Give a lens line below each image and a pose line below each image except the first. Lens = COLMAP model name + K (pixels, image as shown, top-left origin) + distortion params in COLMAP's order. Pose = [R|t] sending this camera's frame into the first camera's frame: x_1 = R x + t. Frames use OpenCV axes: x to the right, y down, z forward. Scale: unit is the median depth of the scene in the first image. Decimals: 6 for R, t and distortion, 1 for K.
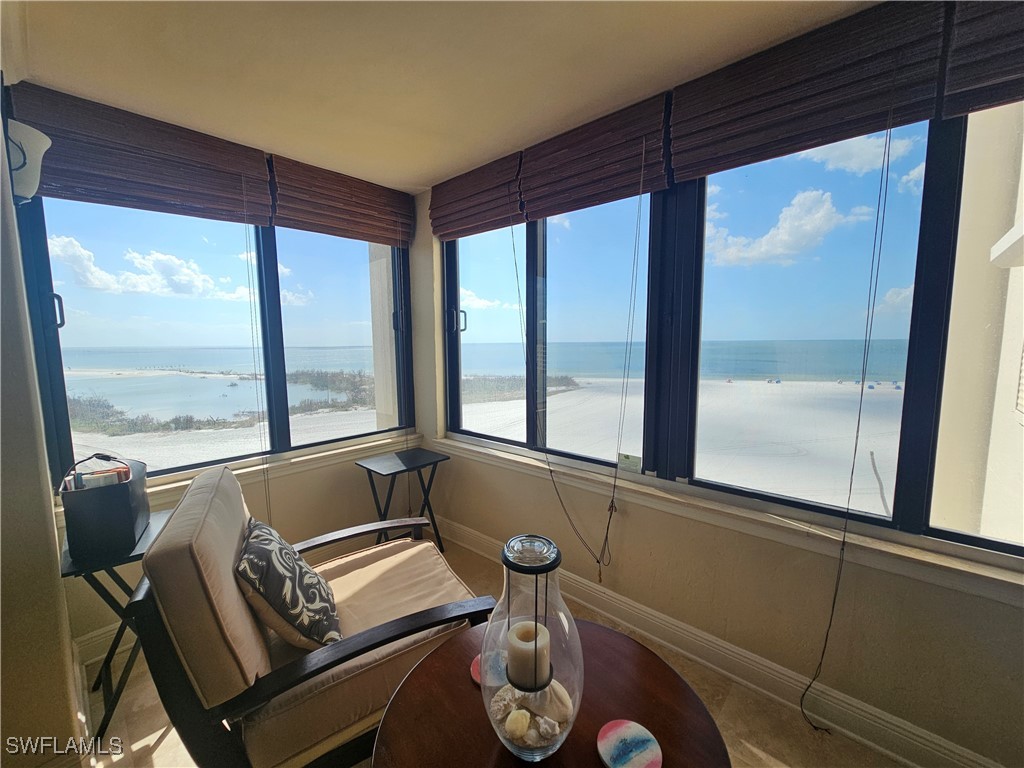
lens RADIAL K [[418.2, 0, 510.1], [0, 418.2, 387.3], [0, 0, 1]] dist [-0.002036, 0.001218]
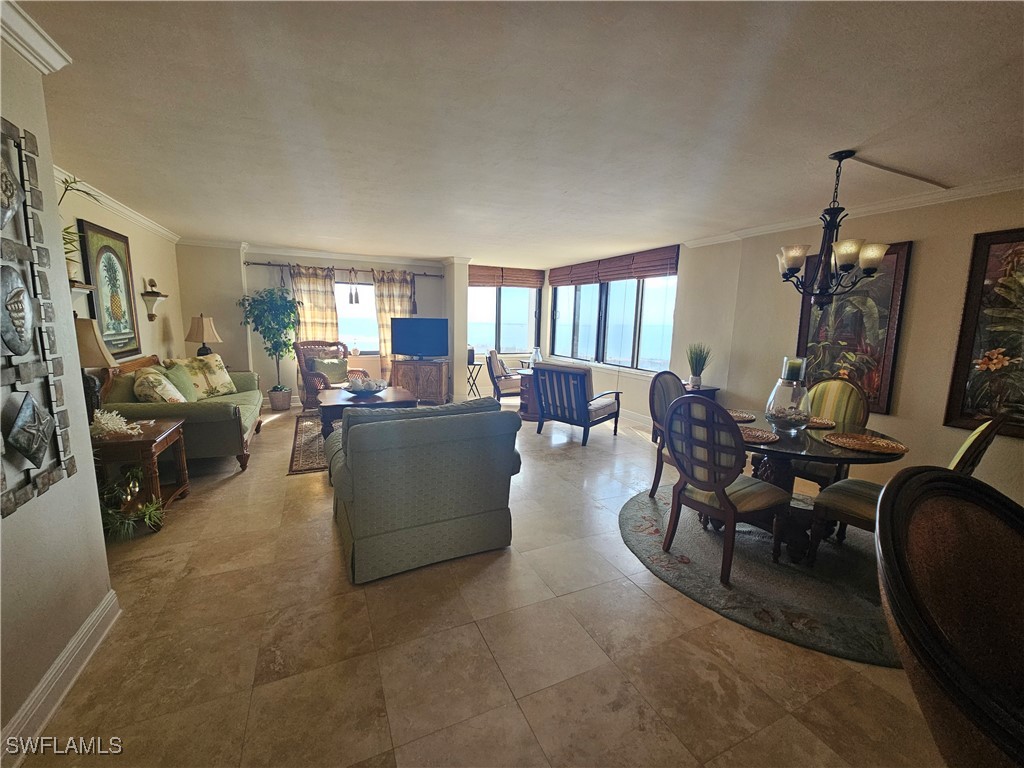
lens RADIAL K [[418.2, 0, 509.4], [0, 418.2, 386.9], [0, 0, 1]] dist [-0.002036, 0.001218]
pose [[0.921712, 0.090330, -0.377211, 0.830622], [-0.073575, 0.995565, 0.058626, 0.215765], [0.380834, -0.026283, 0.924270, -2.086535]]
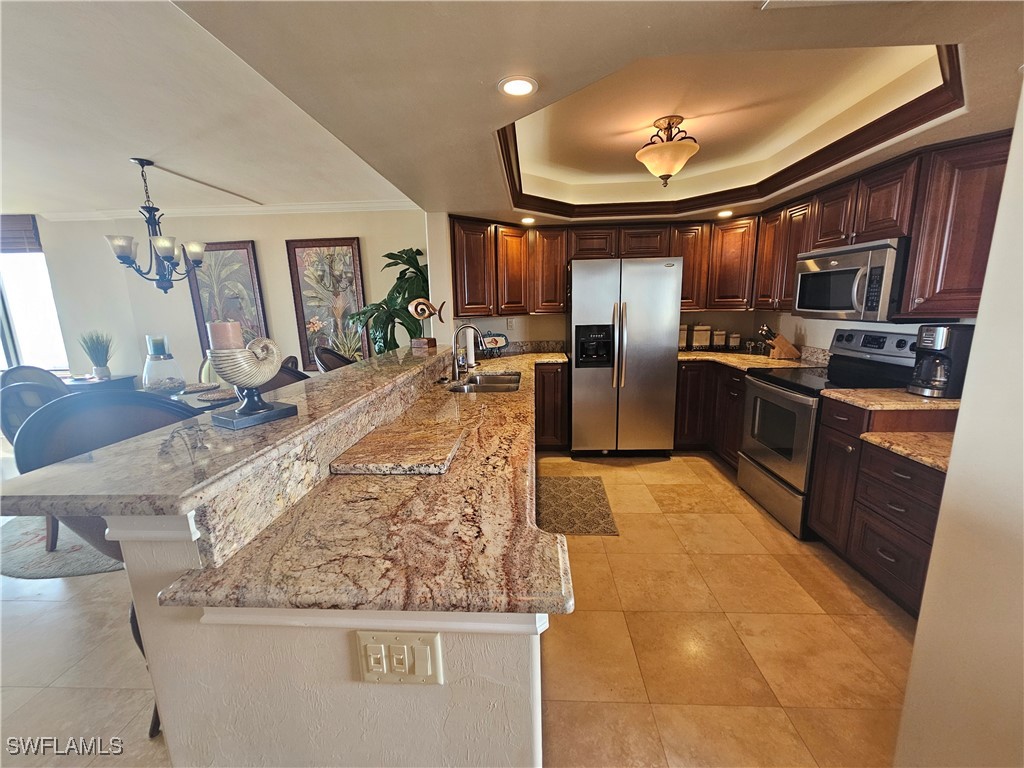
lens RADIAL K [[418.2, 0, 509.8], [0, 418.2, 386.3], [0, 0, 1]] dist [-0.002036, 0.001218]
pose [[0.769158, -0.129884, 0.625720, 1.109847], [0.083130, 0.991144, 0.103551, 0.259139], [-0.633629, -0.027632, 0.773144, -2.436109]]
